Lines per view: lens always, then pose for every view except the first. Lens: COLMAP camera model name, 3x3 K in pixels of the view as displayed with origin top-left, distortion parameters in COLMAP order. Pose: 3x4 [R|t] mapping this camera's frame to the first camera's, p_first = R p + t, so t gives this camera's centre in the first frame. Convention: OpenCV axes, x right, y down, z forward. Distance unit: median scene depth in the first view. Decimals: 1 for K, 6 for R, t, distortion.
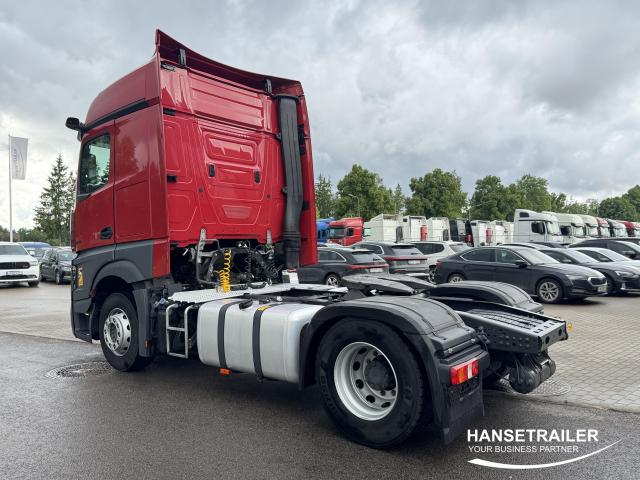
lens RADIAL K [[520.2, 0, 299.7], [0, 520.2, 240.5], [0, 0, 1]] dist [0.050547, 0.023819]
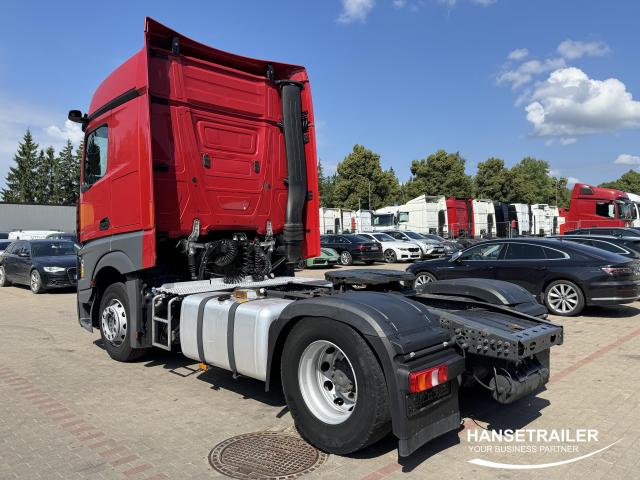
lens RADIAL K [[520.2, 0, 323.7], [0, 520.2, 239.2], [0, 0, 1]] dist [0.050547, 0.023819]
pose [[0.994267, 0.012485, -0.106194, 0.165331], [-0.010612, 0.999778, 0.018191, -0.006437], [0.106397, -0.016960, 0.994179, 0.045237]]
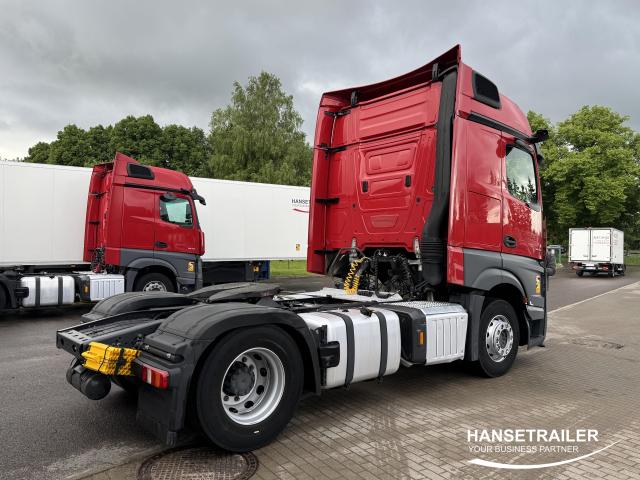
lens RADIAL K [[501.5, 0, 323.0], [0, 501.5, 243.0], [0, 0, 1]] dist [0.054187, -0.012161]
pose [[-0.186266, -0.009204, -0.982456, 0.944615], [-0.008135, 0.999936, -0.007825, -0.003493], [0.982466, 0.006534, -0.186329, 1.157130]]
